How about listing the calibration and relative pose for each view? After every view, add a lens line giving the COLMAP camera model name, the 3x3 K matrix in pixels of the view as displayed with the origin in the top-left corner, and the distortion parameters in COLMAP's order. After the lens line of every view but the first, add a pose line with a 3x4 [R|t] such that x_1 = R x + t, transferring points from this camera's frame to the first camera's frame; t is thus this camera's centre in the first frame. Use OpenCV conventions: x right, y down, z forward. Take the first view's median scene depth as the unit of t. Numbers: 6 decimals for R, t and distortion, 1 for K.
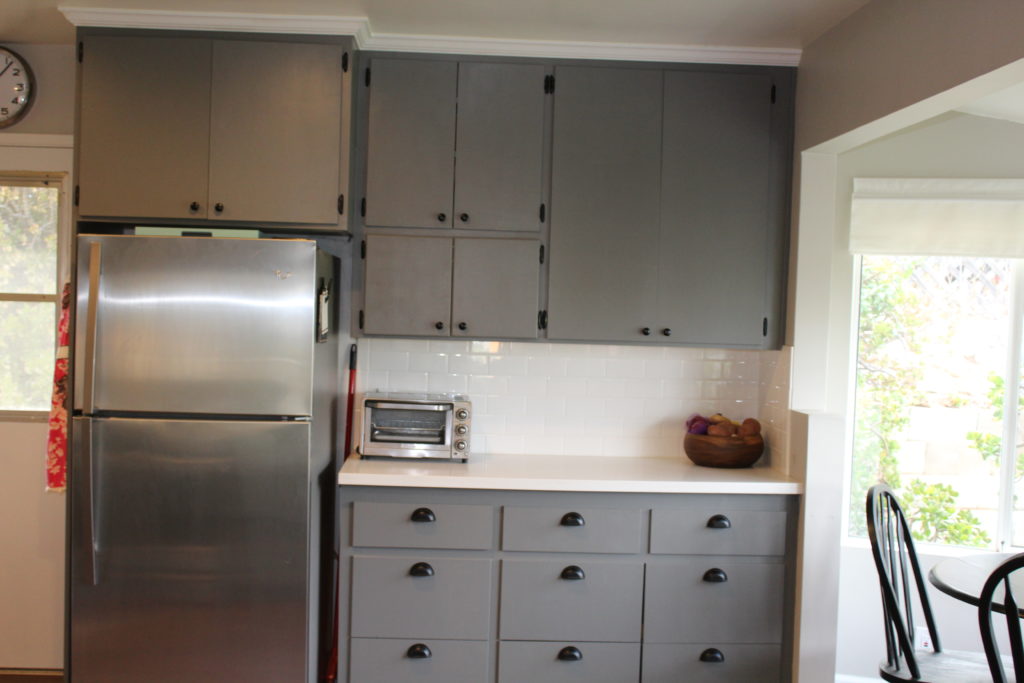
lens RADIAL K [[1212.1, 0, 512.0], [0, 1212.1, 341.5], [0, 0, 1]] dist [-0.027500, -0.033609]
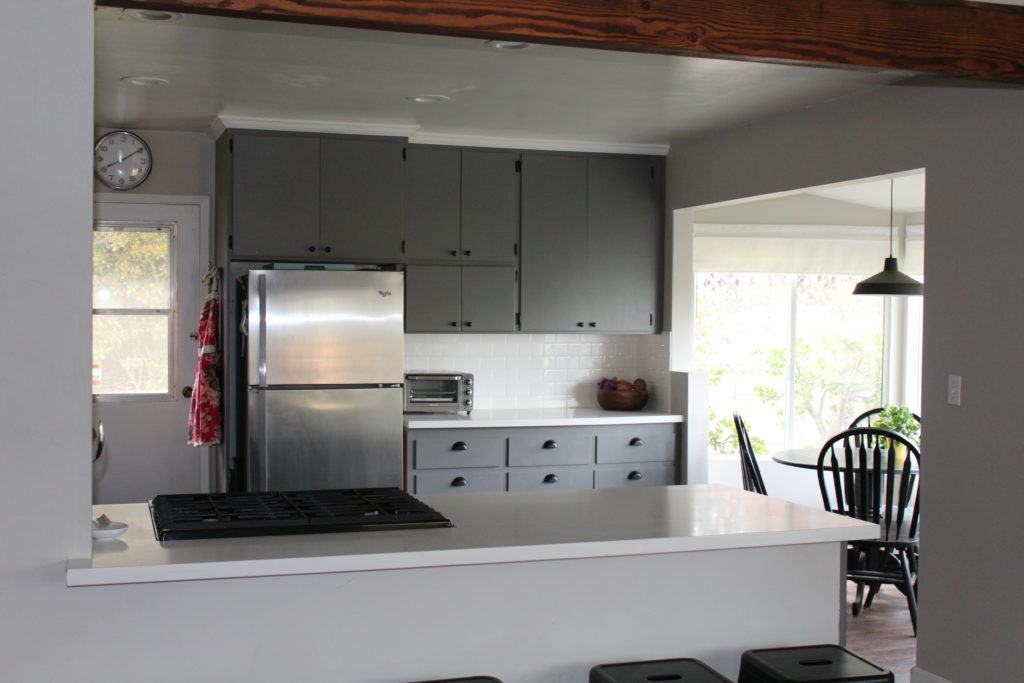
lens RADIAL K [[1212.1, 0, 512.0], [0, 1212.1, 341.5], [0, 0, 1]] dist [-0.027500, -0.033609]
pose [[0.963416, -0.029426, 0.266389, -0.394888], [0.029427, 0.999559, 0.003989, 0.004730], [-0.266389, 0.003996, 0.963857, -0.484453]]
